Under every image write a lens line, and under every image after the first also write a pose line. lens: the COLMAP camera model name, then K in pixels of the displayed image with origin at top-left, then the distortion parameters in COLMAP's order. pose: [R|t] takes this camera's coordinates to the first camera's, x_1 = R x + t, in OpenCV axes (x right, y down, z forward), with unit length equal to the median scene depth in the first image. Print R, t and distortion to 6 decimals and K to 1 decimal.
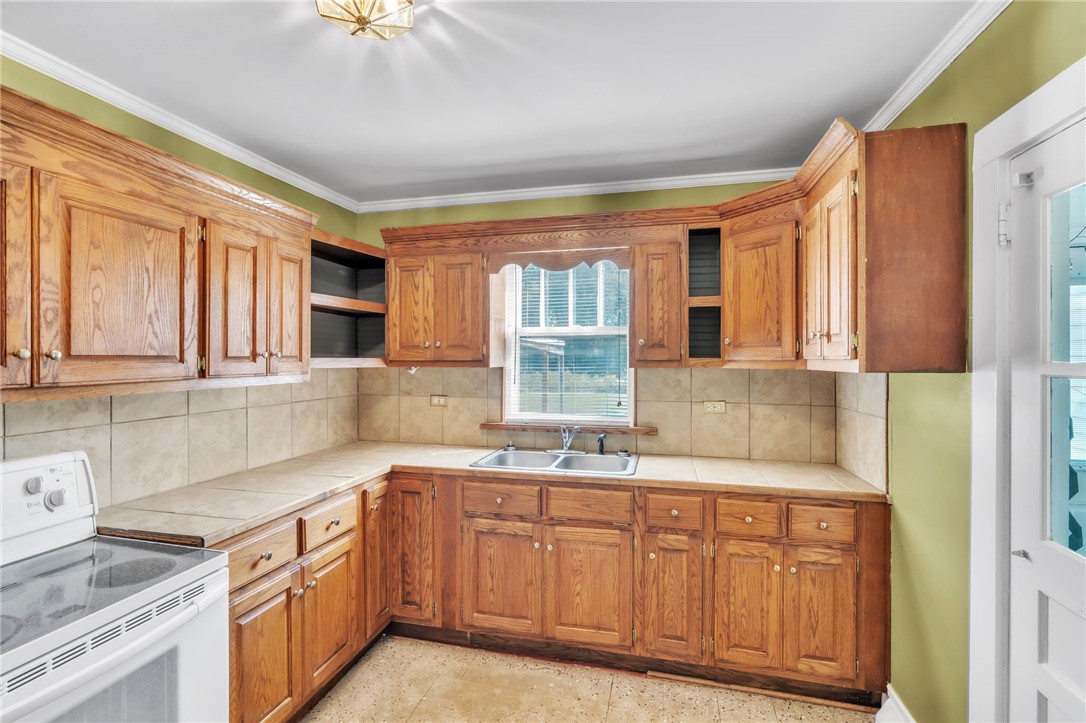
lens RADIAL K [[504.5, 0, 536.5], [0, 504.5, 362.9], [0, 0, 1]] dist [-0.008189, 0.001222]
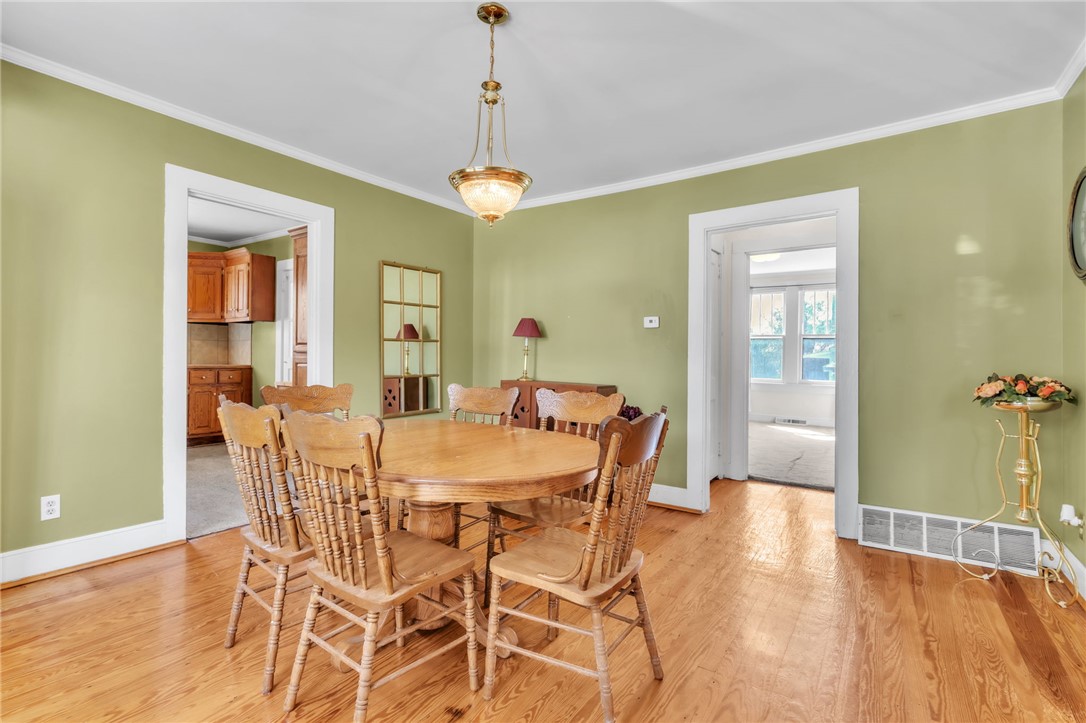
lens RADIAL K [[504.5, 0, 536.5], [0, 504.5, 362.9], [0, 0, 1]] dist [-0.008189, 0.001222]
pose [[0.363258, 0.002955, 0.931684, -1.305020], [-0.006782, 0.999977, -0.000527, 0.208201], [-0.931664, -0.006127, 0.363269, -1.476124]]
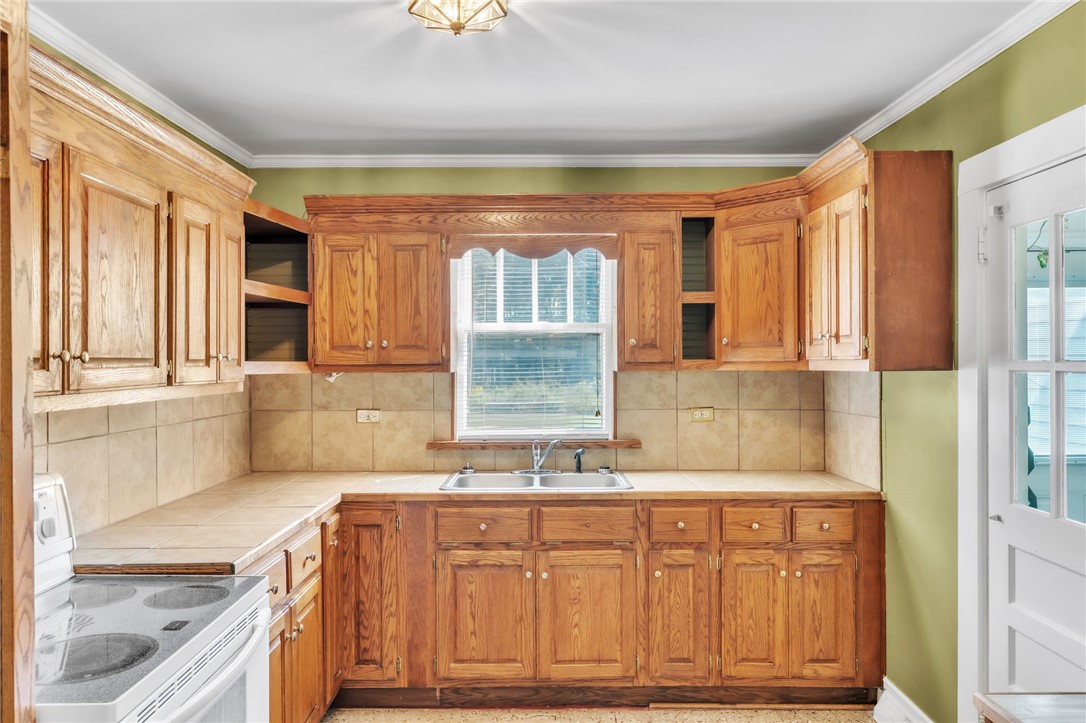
lens RADIAL K [[755.0, 0, 541.3], [0, 755.0, 372.6], [0, 0, 1]] dist [0.002676, -0.005470]
pose [[0.969794, -0.008428, 0.243780, -0.302274], [0.007579, 0.999962, 0.004417, 0.006476], [-0.243808, -0.002436, 0.969820, -0.280765]]
